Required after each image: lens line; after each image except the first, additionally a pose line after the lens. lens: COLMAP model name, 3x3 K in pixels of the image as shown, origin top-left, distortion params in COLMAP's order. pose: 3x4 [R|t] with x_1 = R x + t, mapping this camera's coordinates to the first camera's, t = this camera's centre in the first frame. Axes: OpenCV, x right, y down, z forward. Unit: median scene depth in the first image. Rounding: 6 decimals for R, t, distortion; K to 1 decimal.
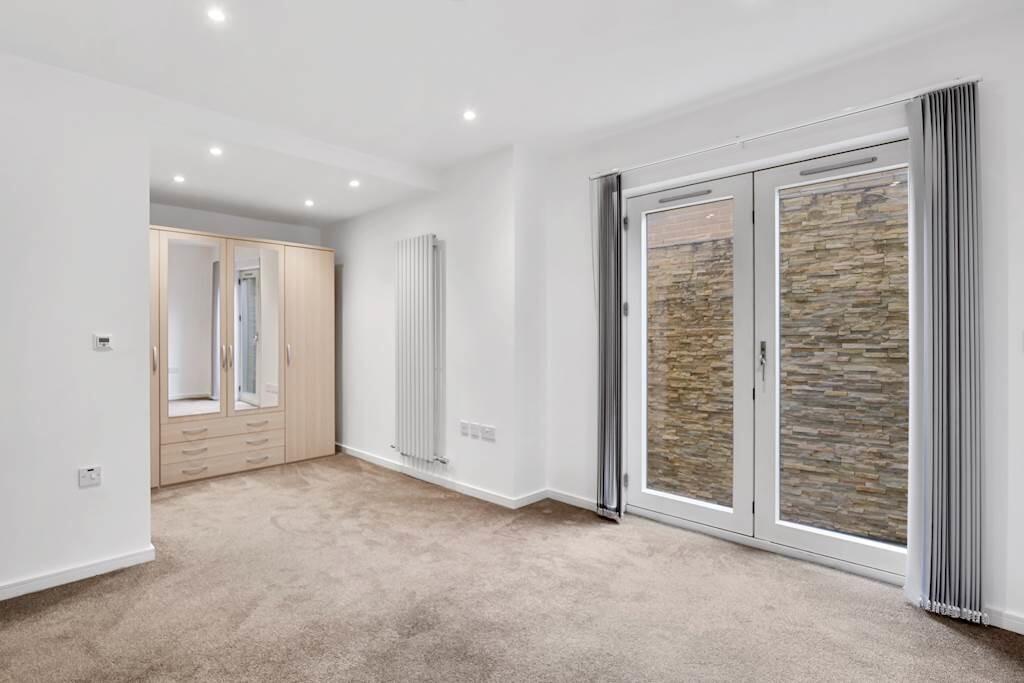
lens RADIAL K [[506.0, 0, 492.9], [0, 506.0, 336.7], [0, 0, 1]] dist [-0.002671, -0.000862]
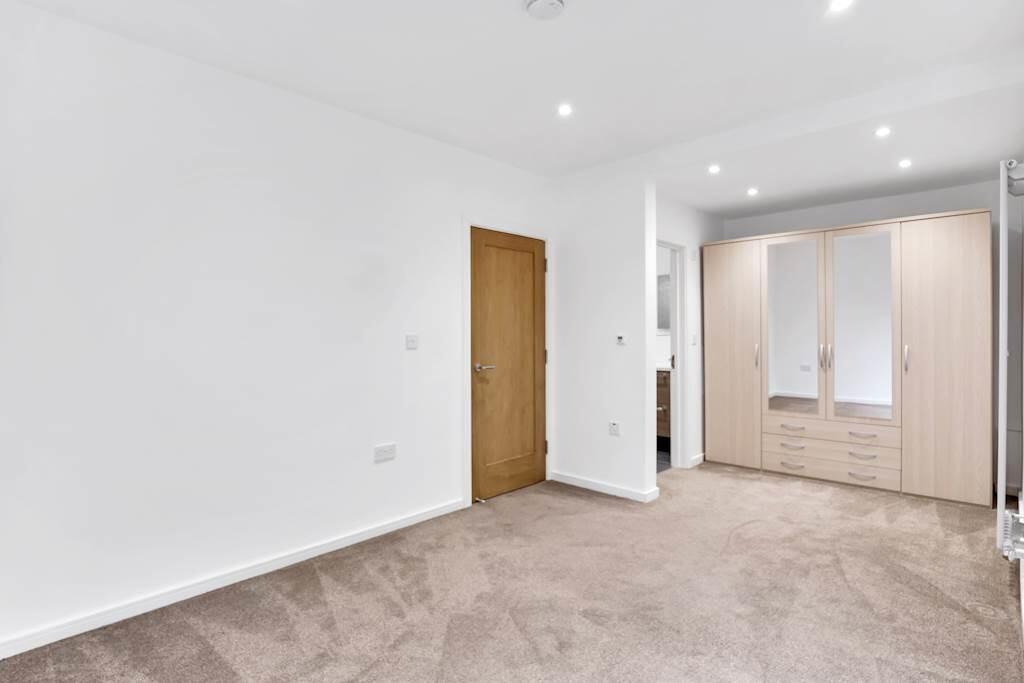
lens RADIAL K [[506.0, 0, 492.9], [0, 506.0, 336.7], [0, 0, 1]] dist [-0.002671, -0.000862]
pose [[0.006105, 0.003570, -0.999975, 0.544569], [0.001202, 0.999993, 0.003577, -0.001952], [0.999981, -0.001224, 0.006100, 0.482875]]
